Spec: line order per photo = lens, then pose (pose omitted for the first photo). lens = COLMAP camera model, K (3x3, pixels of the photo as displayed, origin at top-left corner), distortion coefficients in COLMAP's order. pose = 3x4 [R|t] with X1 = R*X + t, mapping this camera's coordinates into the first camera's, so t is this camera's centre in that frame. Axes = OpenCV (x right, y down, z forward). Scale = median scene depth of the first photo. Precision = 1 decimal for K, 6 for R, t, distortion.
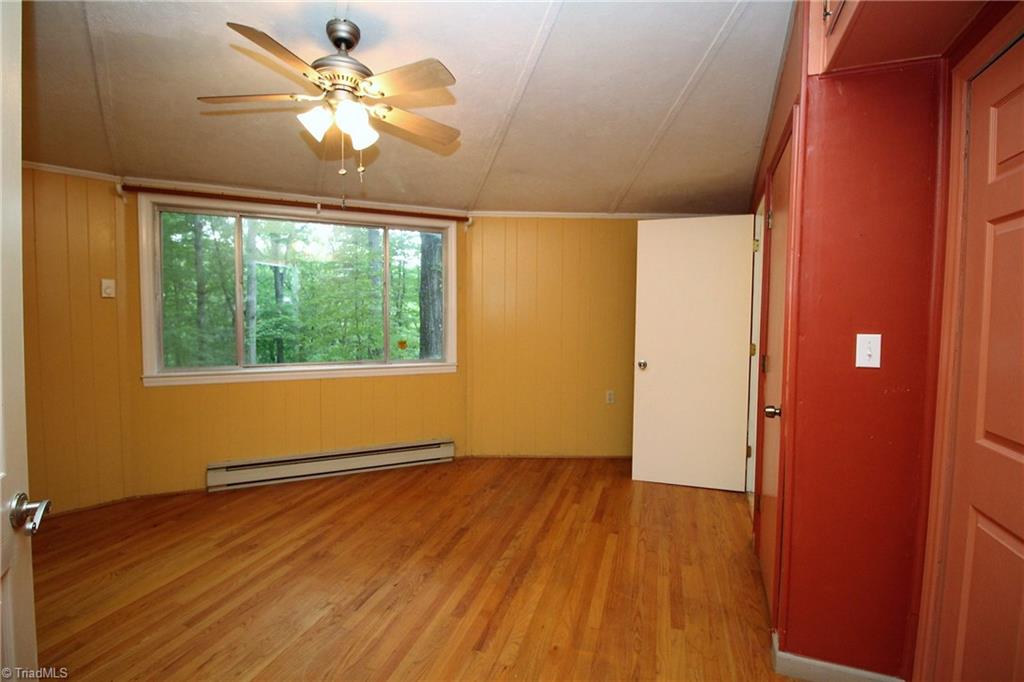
lens RADIAL K [[510.6, 0, 507.3], [0, 510.6, 340.2], [0, 0, 1]] dist [-0.001703, -0.000836]
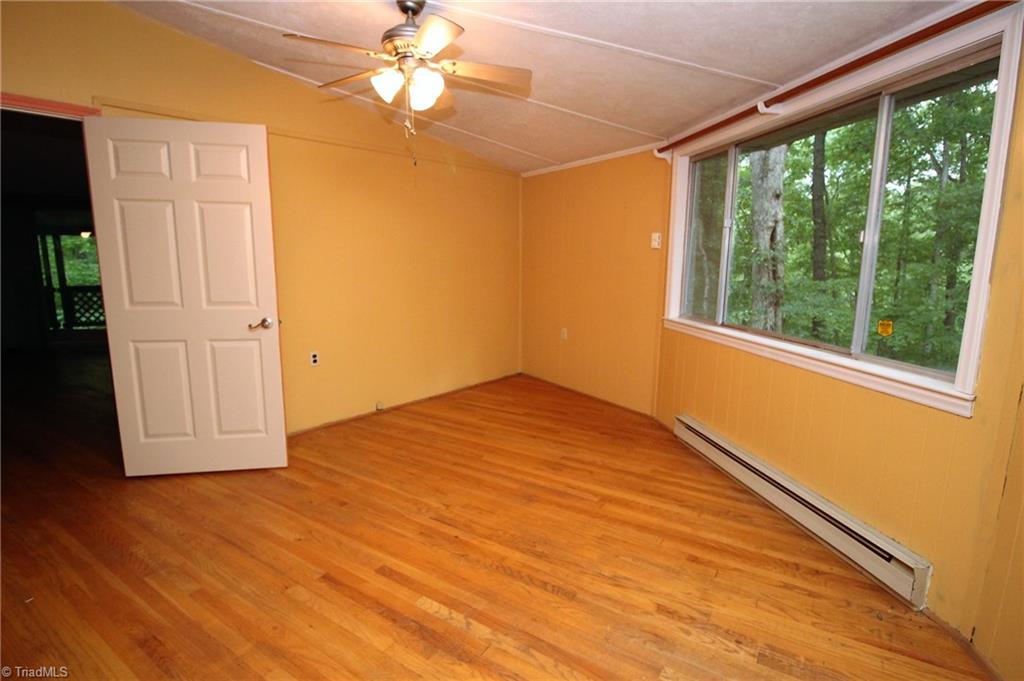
lens RADIAL K [[510.6, 0, 507.3], [0, 510.6, 339.7], [0, 0, 1]] dist [-0.001703, -0.000836]
pose [[-0.301828, 0.143796, -0.942456, 0.553801], [-0.056994, 0.984070, 0.168398, -0.062170], [0.951657, 0.104542, -0.288824, 1.176201]]
